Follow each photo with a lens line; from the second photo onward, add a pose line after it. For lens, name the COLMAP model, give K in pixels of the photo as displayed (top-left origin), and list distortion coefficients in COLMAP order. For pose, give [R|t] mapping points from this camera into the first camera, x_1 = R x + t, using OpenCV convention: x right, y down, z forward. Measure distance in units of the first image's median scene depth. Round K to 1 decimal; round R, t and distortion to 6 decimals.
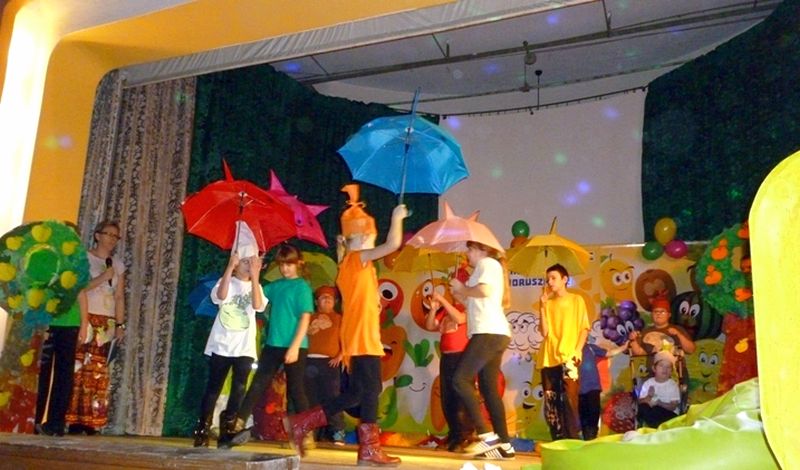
lens RADIAL K [[685.1, 0, 393.5], [0, 685.1, 305.0], [0, 0, 1]] dist [-0.024173, 0.004420]
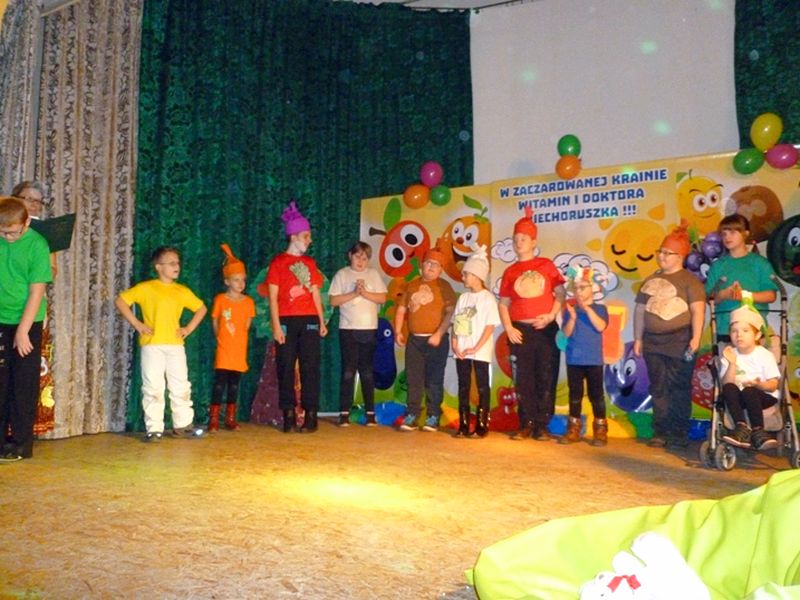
lens RADIAL K [[681.9, 0, 393.4], [0, 681.9, 302.8], [0, 0, 1]] dist [-0.021557, 0.001512]
pose [[0.986229, -0.053311, -0.156556, 0.108619], [0.069787, 0.992364, 0.101706, -0.028749], [0.149938, -0.111231, 0.982419, 0.209523]]
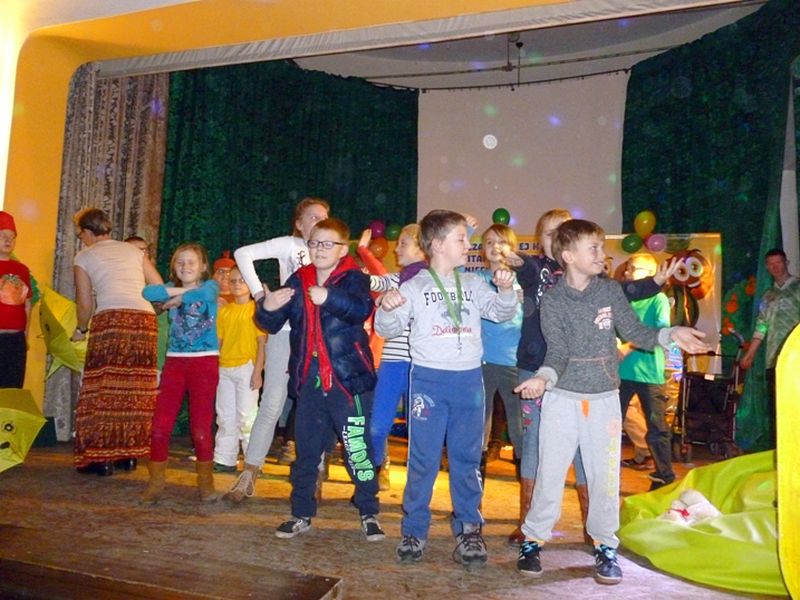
lens RADIAL K [[681.9, 0, 391.5], [0, 681.9, 305.4], [0, 0, 1]] dist [-0.021557, 0.001512]
pose [[0.998367, -0.002980, 0.057053, -0.036483], [-0.003062, 0.994413, 0.105516, -0.092912], [-0.057048, -0.105519, 0.992780, 0.002751]]
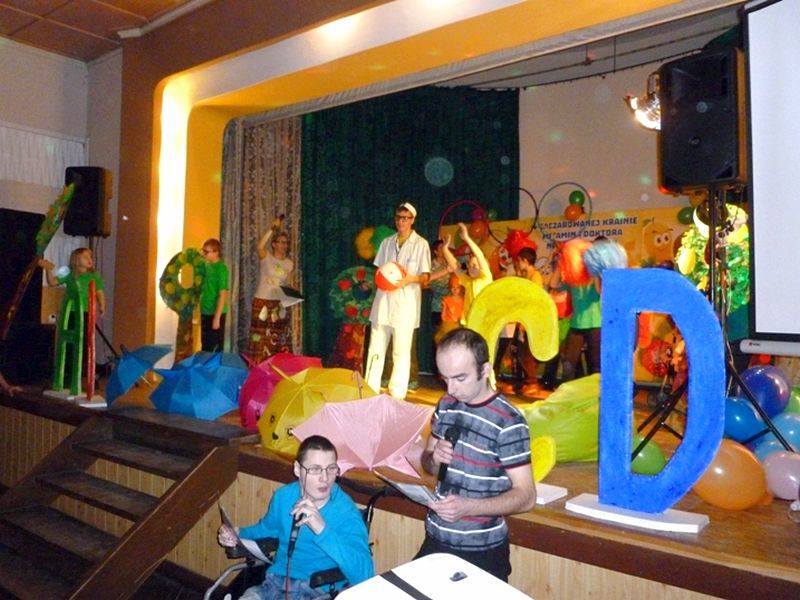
lens RADIAL K [[681.9, 0, 394.6], [0, 681.9, 306.9], [0, 0, 1]] dist [-0.021557, 0.001512]
pose [[0.955470, -0.024691, -0.294052, 0.243761], [0.068554, 0.987803, 0.139808, -0.119145], [0.287014, -0.153741, 0.945509, -0.213627]]
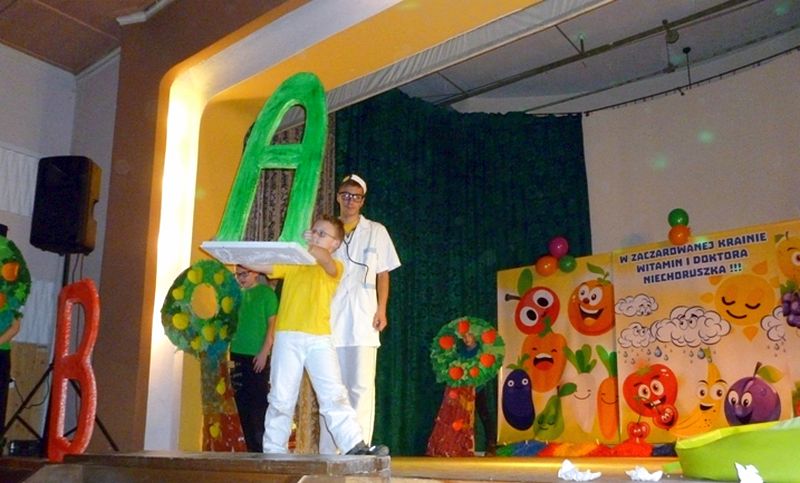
lens RADIAL K [[683.6, 0, 394.9], [0, 683.6, 305.1], [0, 0, 1]] dist [-0.019477, 0.002423]
pose [[0.960642, -0.099644, -0.259302, 0.046891], [0.091648, 0.994872, -0.042777, 0.012719], [0.262235, 0.017329, 0.964849, 0.006128]]
